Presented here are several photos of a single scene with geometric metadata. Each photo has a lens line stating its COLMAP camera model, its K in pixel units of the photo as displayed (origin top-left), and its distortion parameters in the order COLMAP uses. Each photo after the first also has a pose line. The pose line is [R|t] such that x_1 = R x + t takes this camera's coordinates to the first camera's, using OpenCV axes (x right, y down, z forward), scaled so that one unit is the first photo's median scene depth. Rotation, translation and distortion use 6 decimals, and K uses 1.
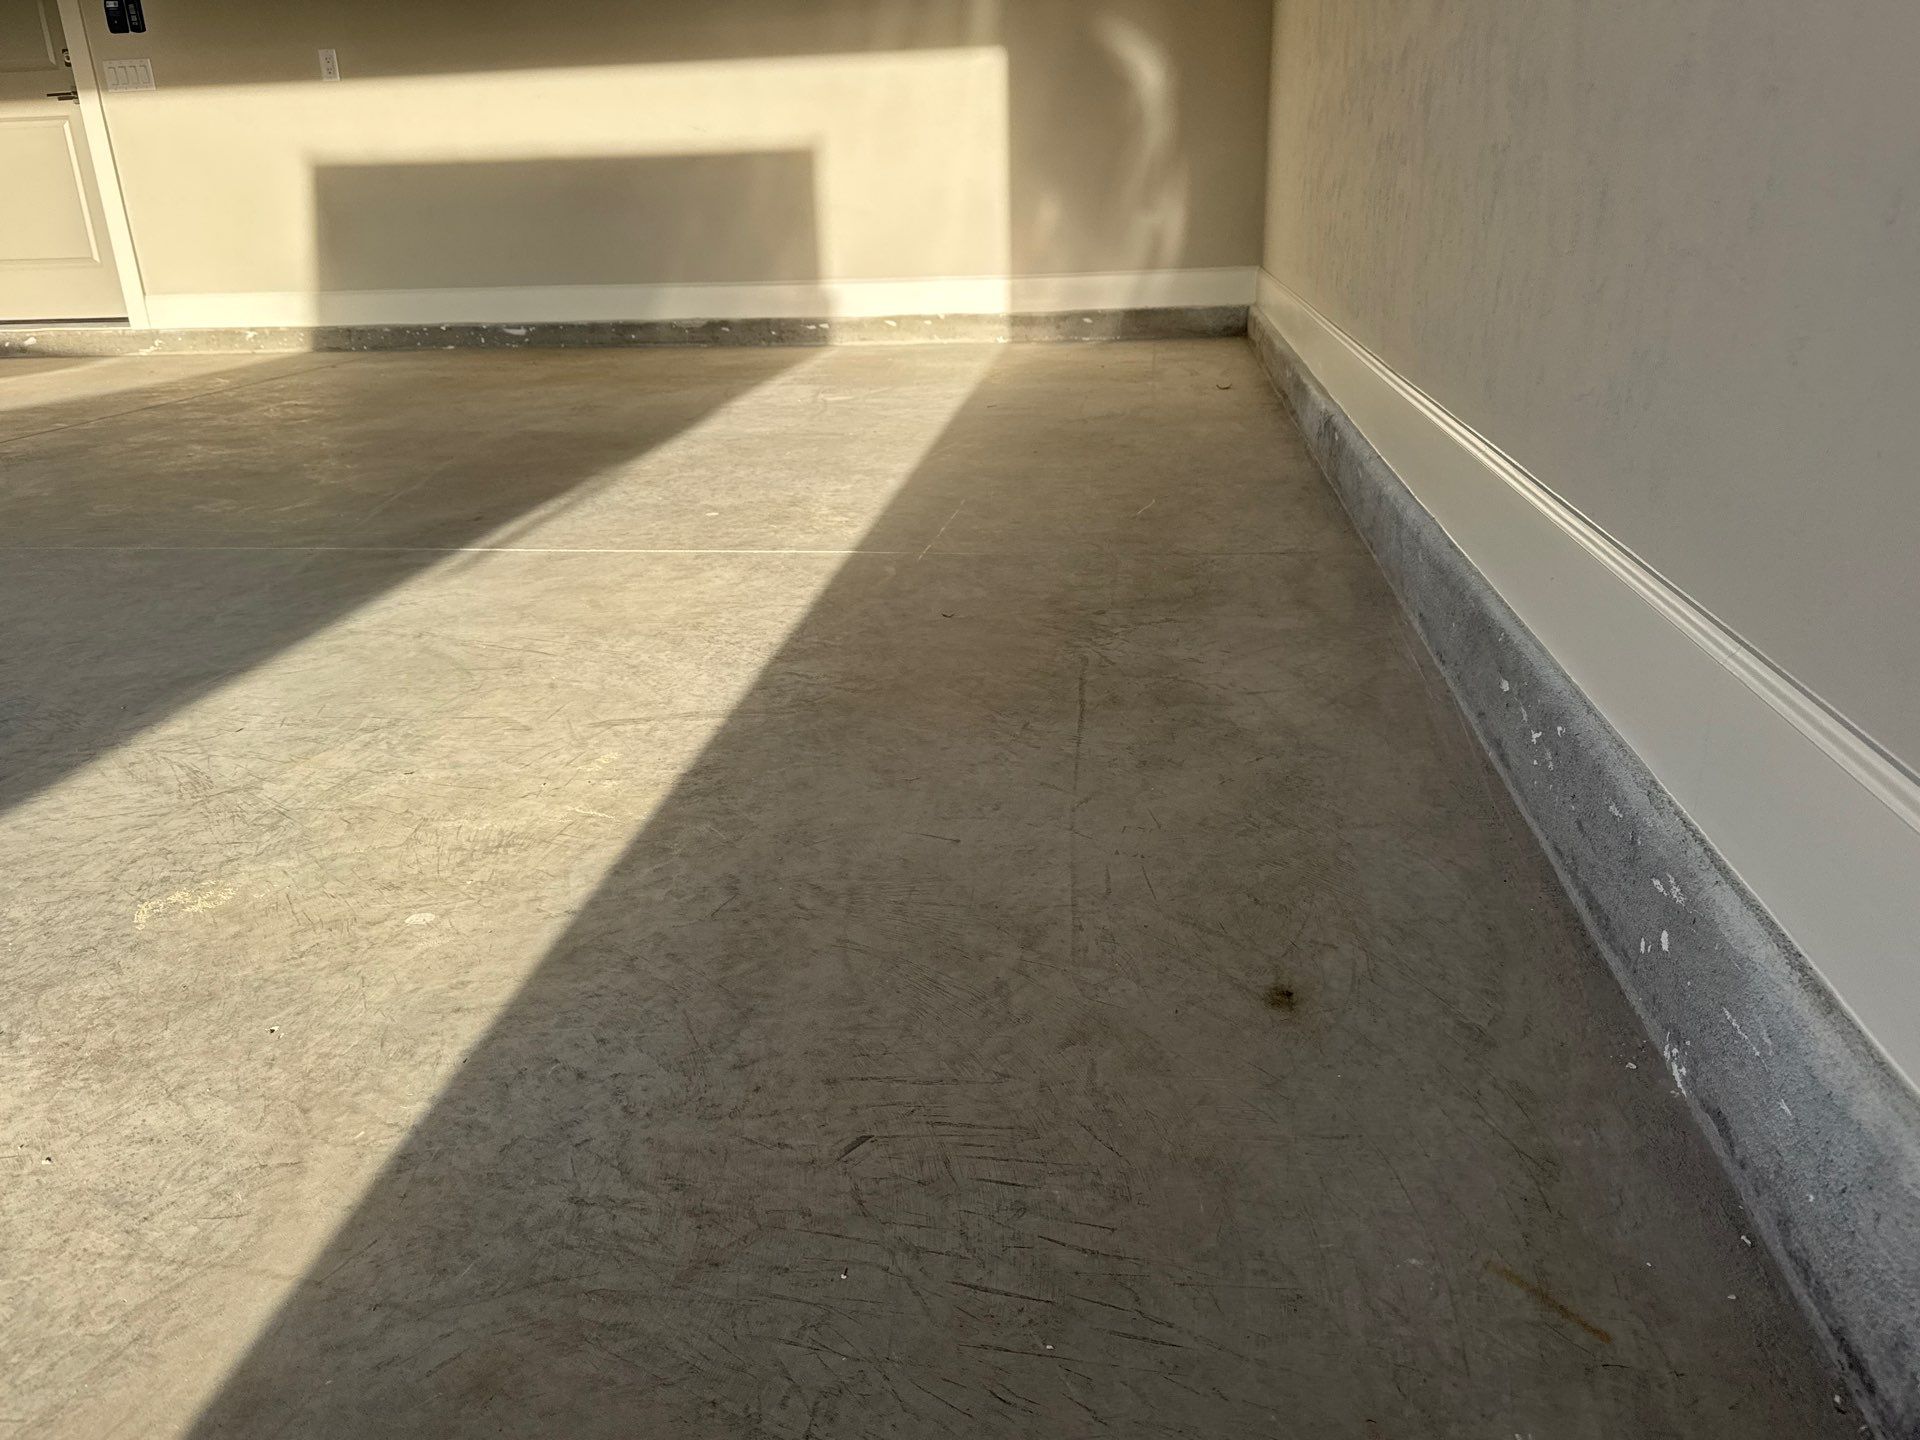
lens RADIAL K [[1361.9, 0, 960.0], [0, 1361.9, 720.0], [0, 0, 1]] dist [-0.003636, -0.001184]
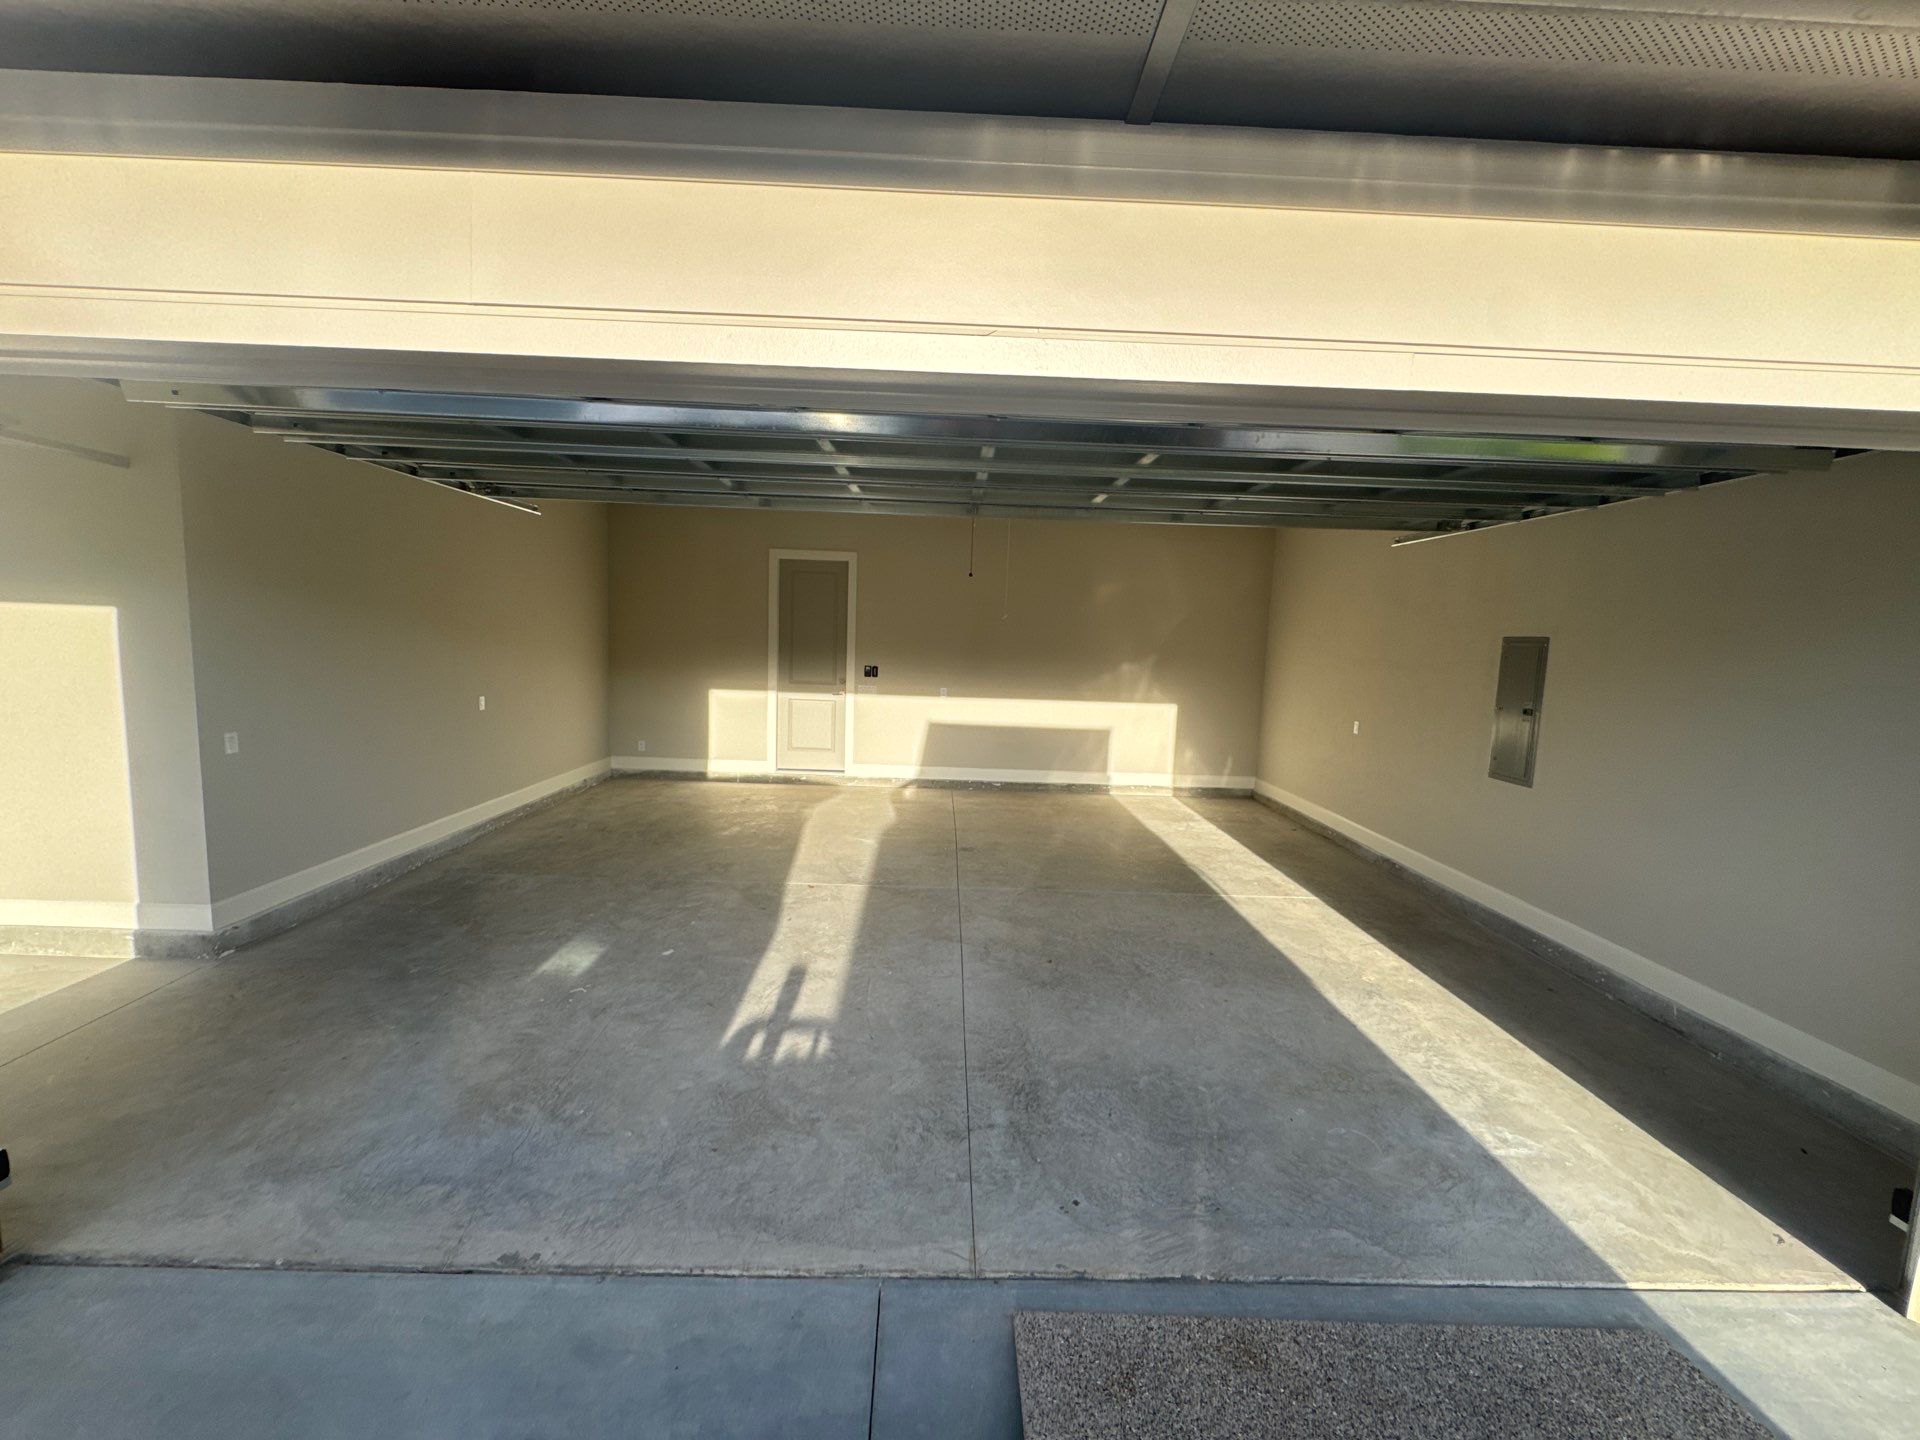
lens RADIAL K [[745.9, 0, 960.0], [0, 745.9, 720.0], [0, 0, 1]] dist [-0.001520, -0.000105]
pose [[0.986623, 0.048190, 0.155731, -0.667843], [-0.007765, 0.968117, -0.250379, -0.030814], [-0.162832, 0.245820, 0.955541, -0.494164]]
